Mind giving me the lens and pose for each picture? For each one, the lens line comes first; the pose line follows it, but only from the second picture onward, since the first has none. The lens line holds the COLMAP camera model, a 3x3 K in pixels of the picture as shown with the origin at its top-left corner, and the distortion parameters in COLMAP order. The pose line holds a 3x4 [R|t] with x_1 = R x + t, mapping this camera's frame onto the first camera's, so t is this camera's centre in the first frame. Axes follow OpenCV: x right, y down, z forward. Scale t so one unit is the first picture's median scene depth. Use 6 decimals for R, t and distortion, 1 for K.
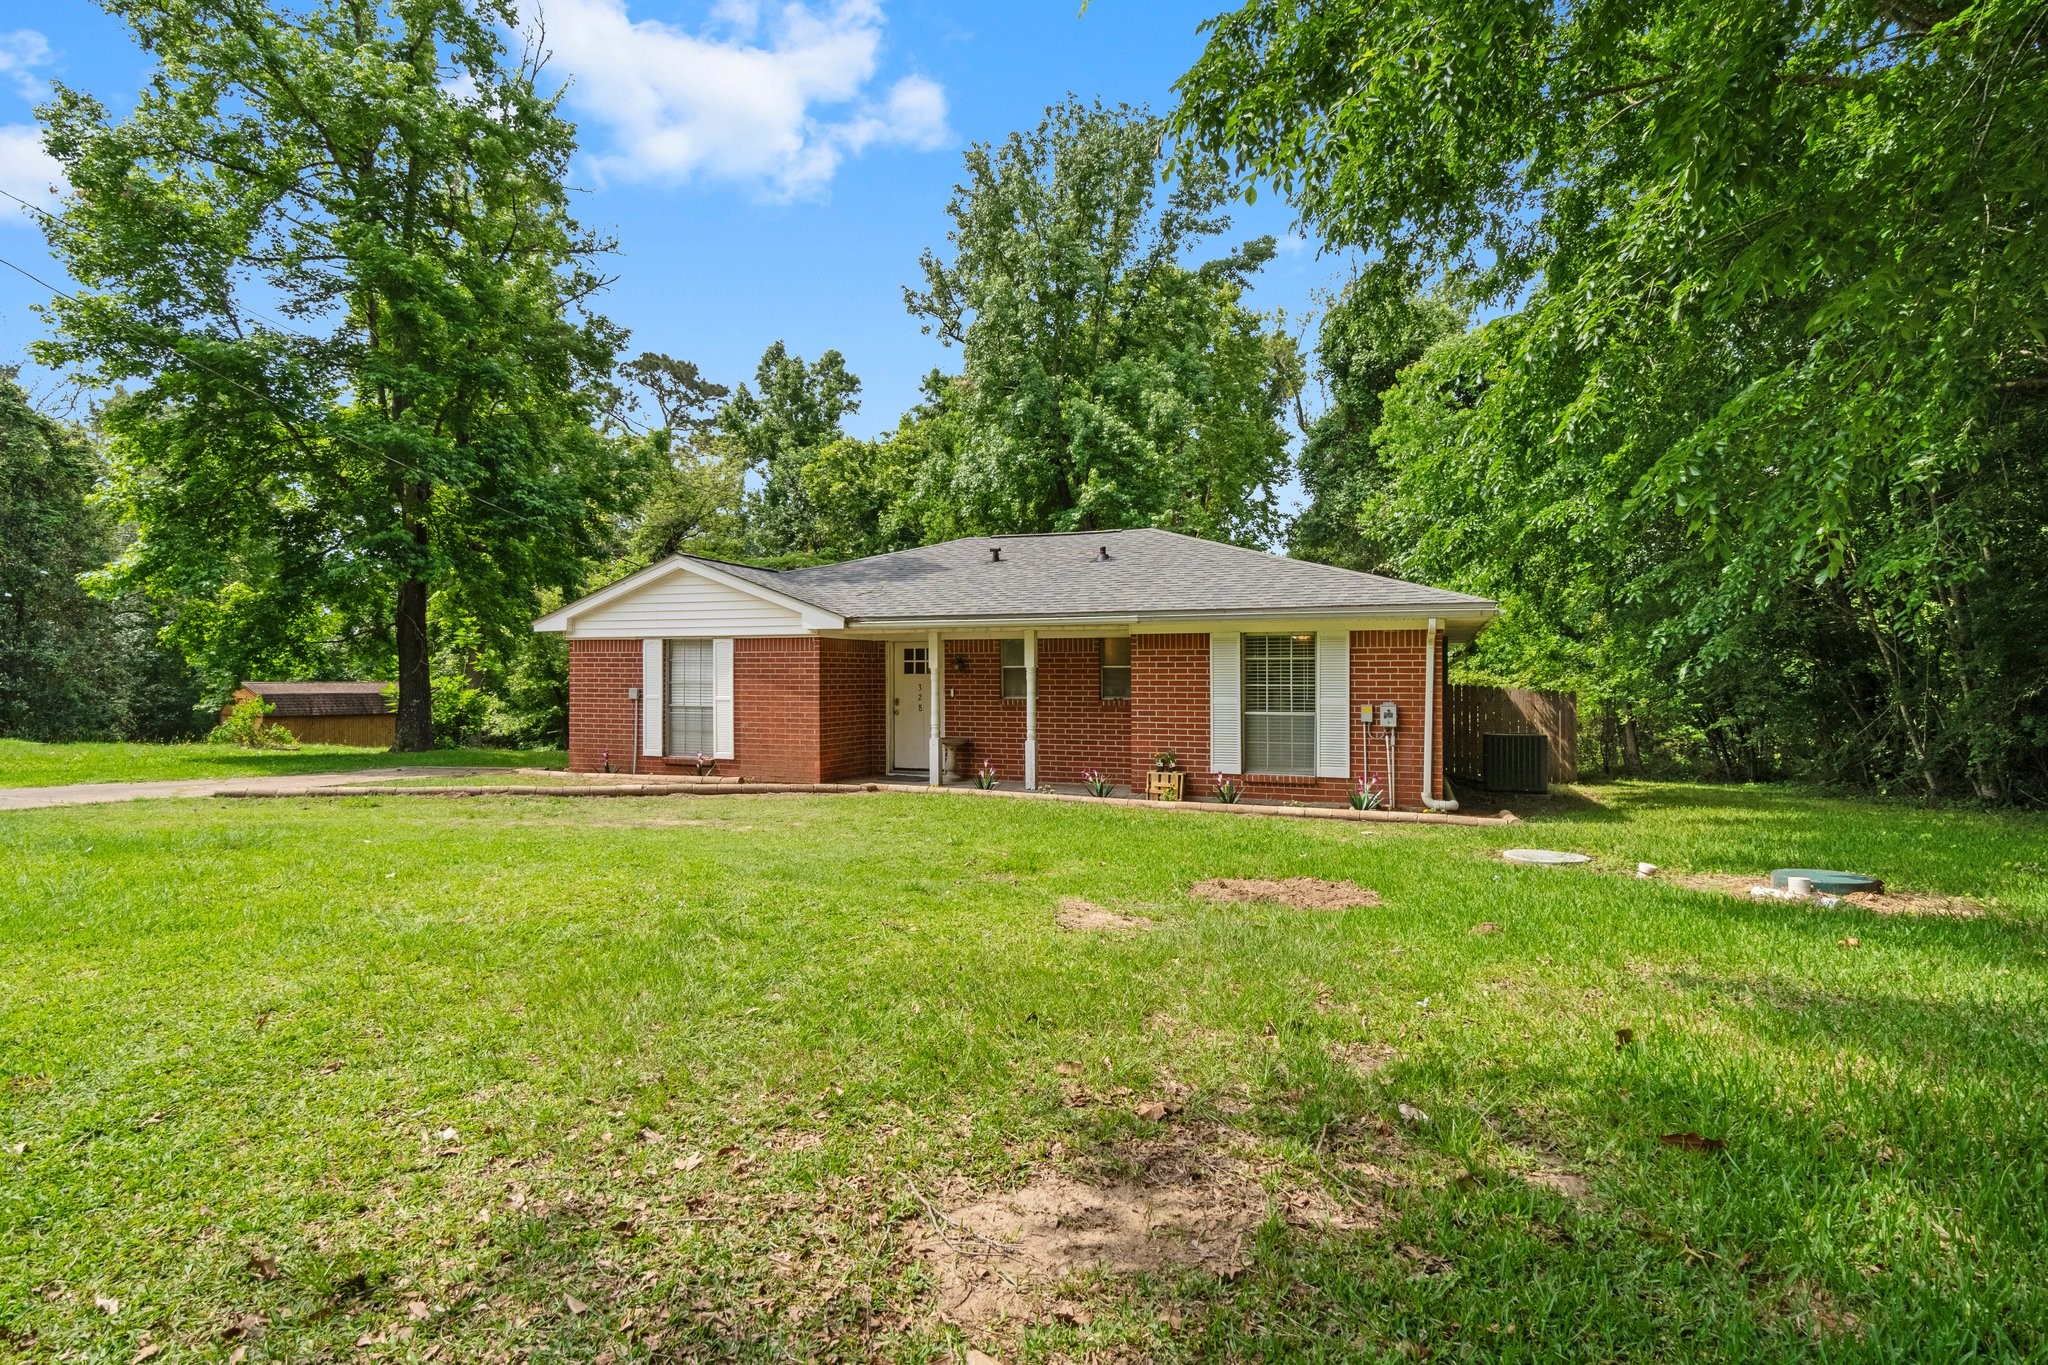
lens RADIAL K [[1084.4, 0, 1028.5], [0, 1084.4, 685.9], [0, 0, 1]] dist [0.002027, 0.000387]
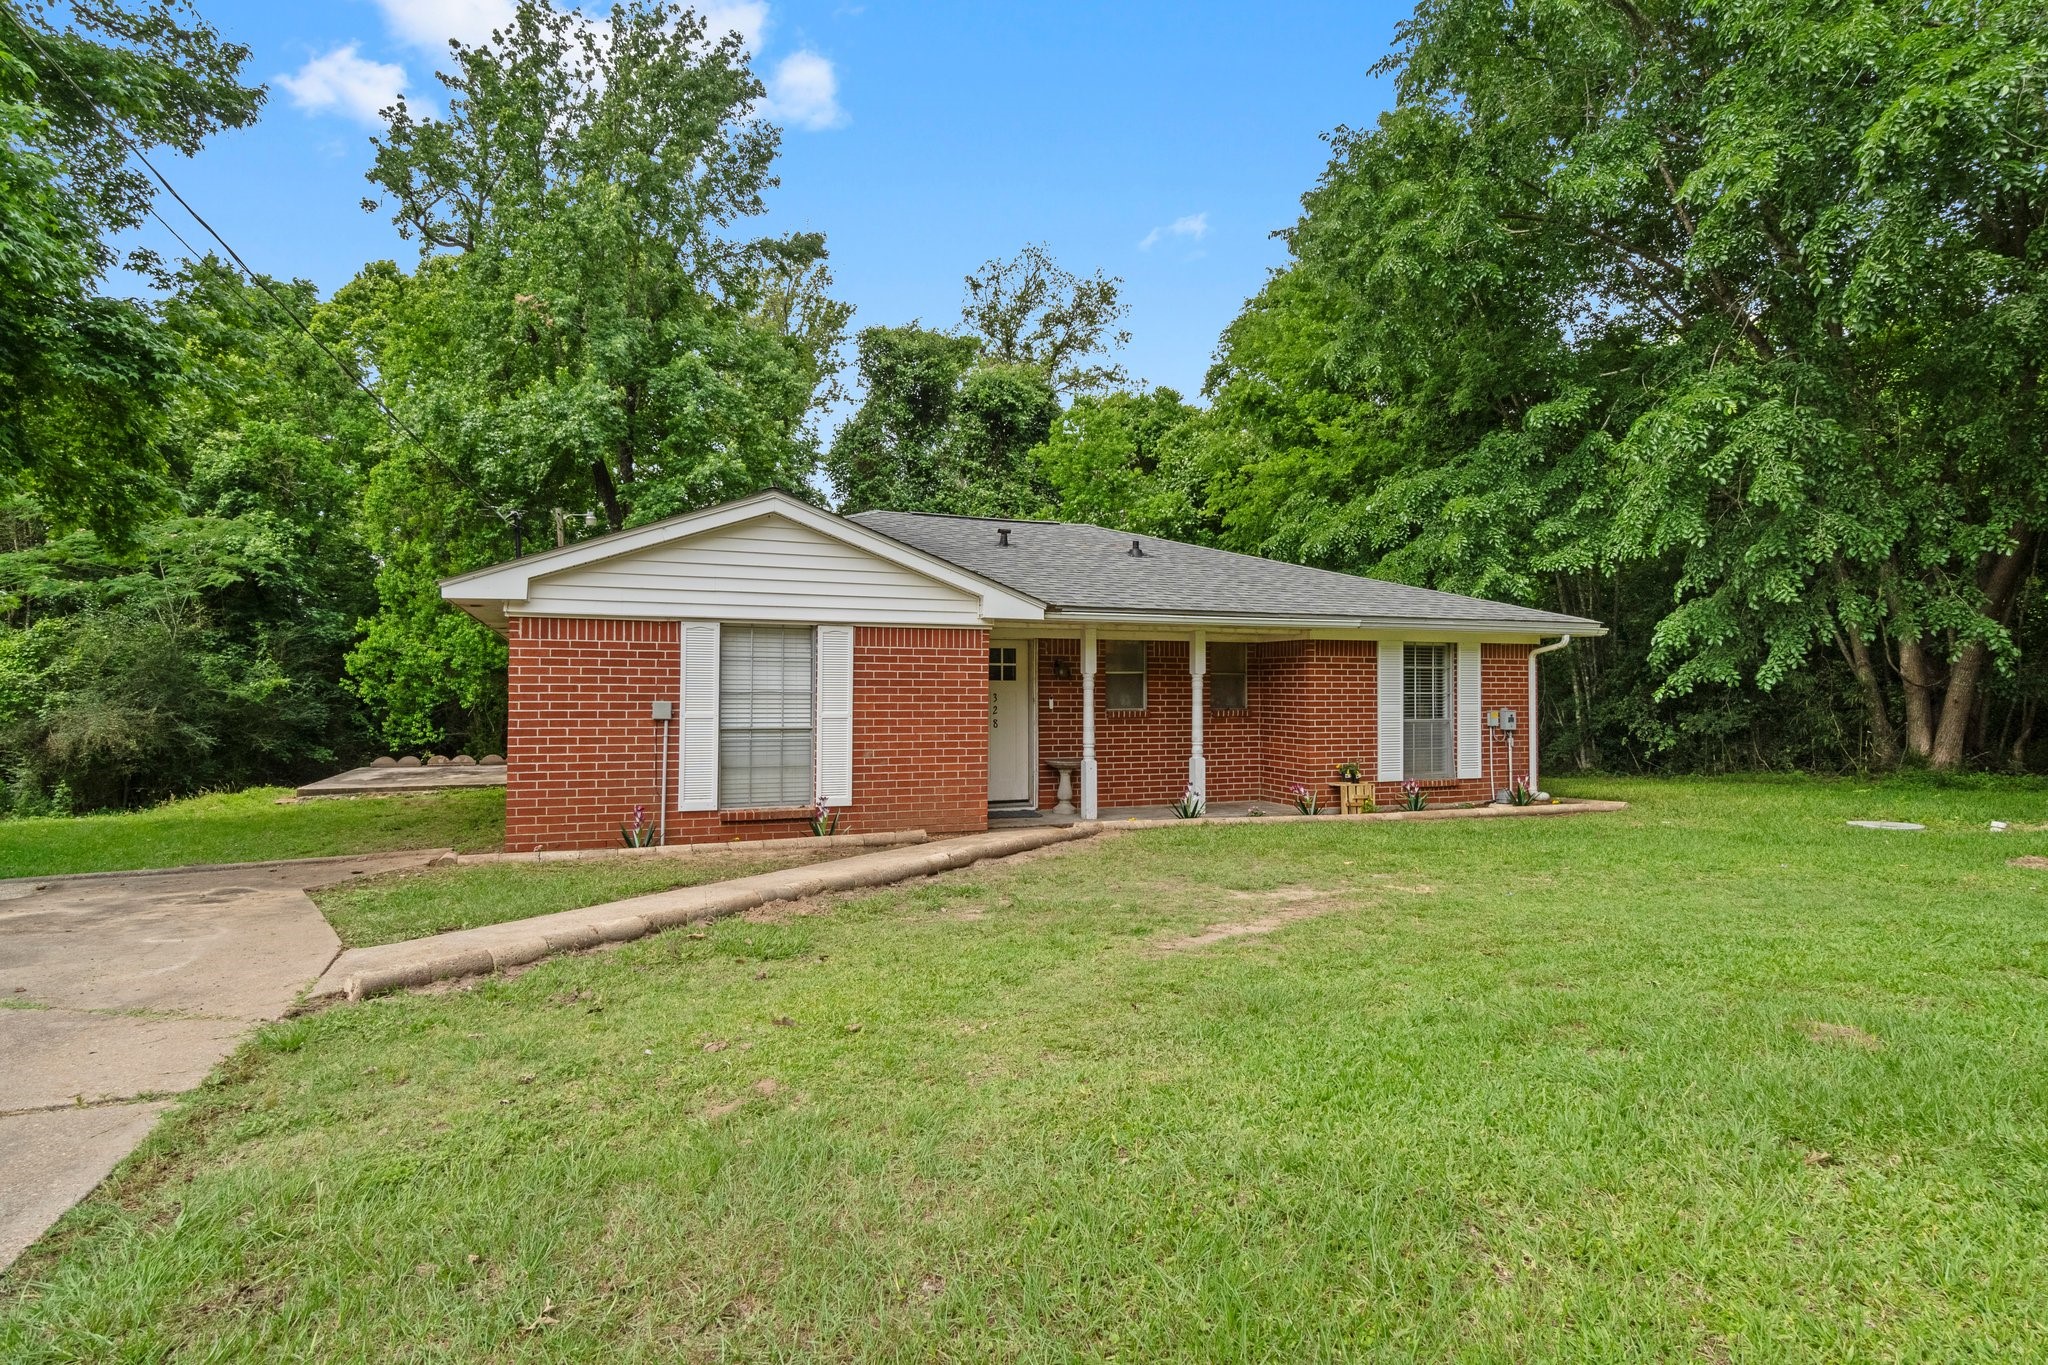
lens RADIAL K [[1084.4, 0, 1028.5], [0, 1084.4, 685.9], [0, 0, 1]] dist [0.002027, 0.000387]
pose [[0.726386, 0.003386, 0.687279, -0.654390], [0.004969, 0.999936, -0.010178, 0.001024], [-0.687269, 0.010809, 0.726322, 0.434403]]
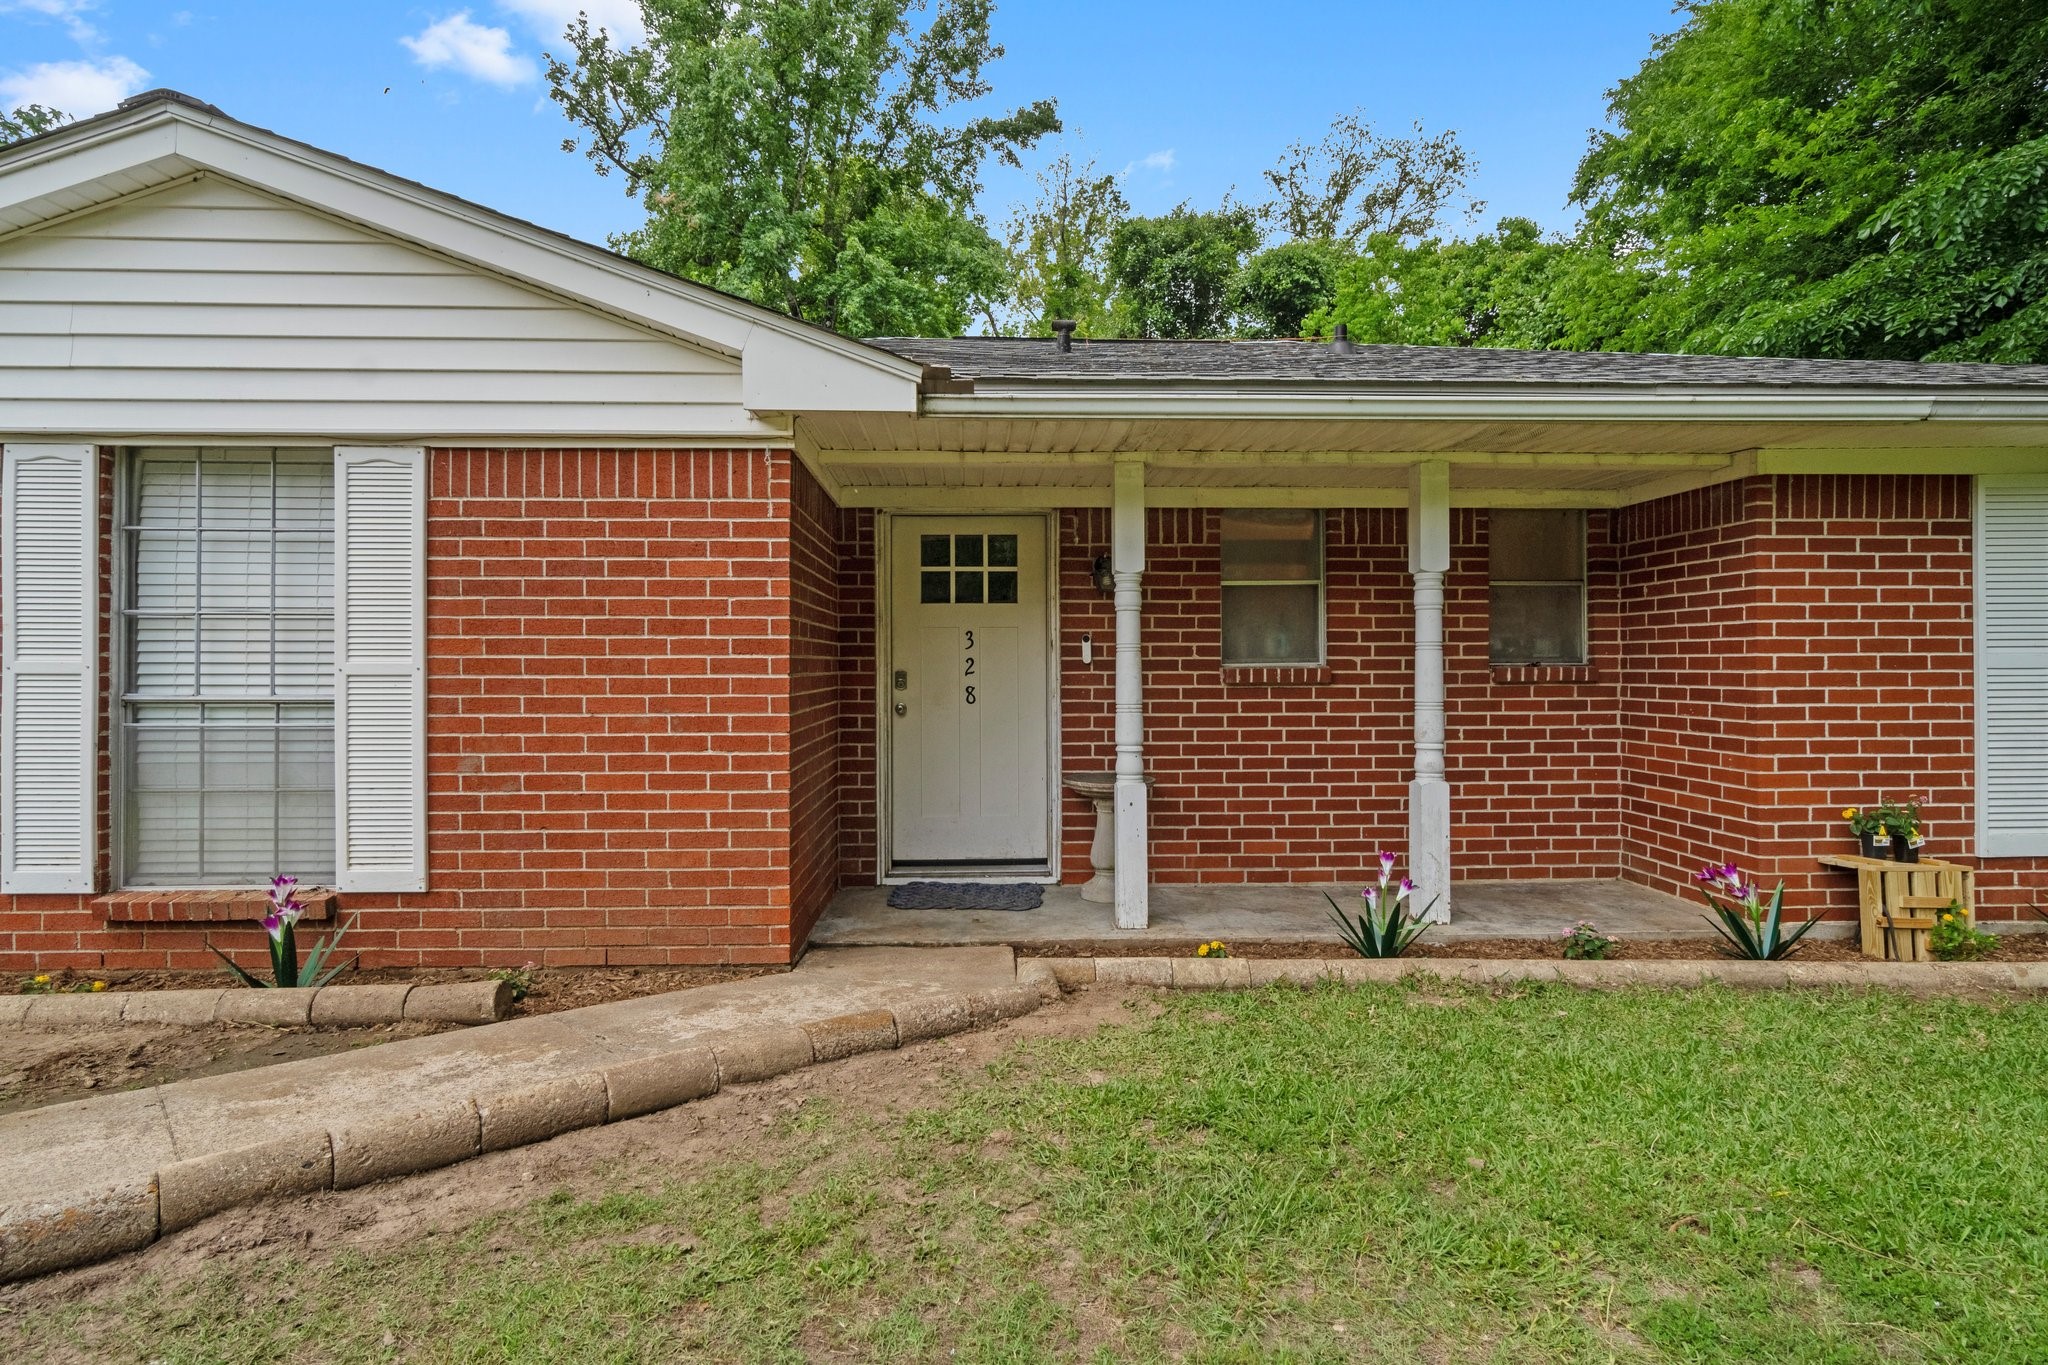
lens RADIAL K [[1060.2, 0, 1021.7], [0, 1060.2, 674.6], [0, 0, 1]] dist [0.000897, 0.000587]
pose [[0.918260, -0.004795, 0.395948, -0.239909], [0.007706, 0.999954, -0.005762, 0.016160], [-0.395902, 0.008342, 0.918255, 0.695247]]
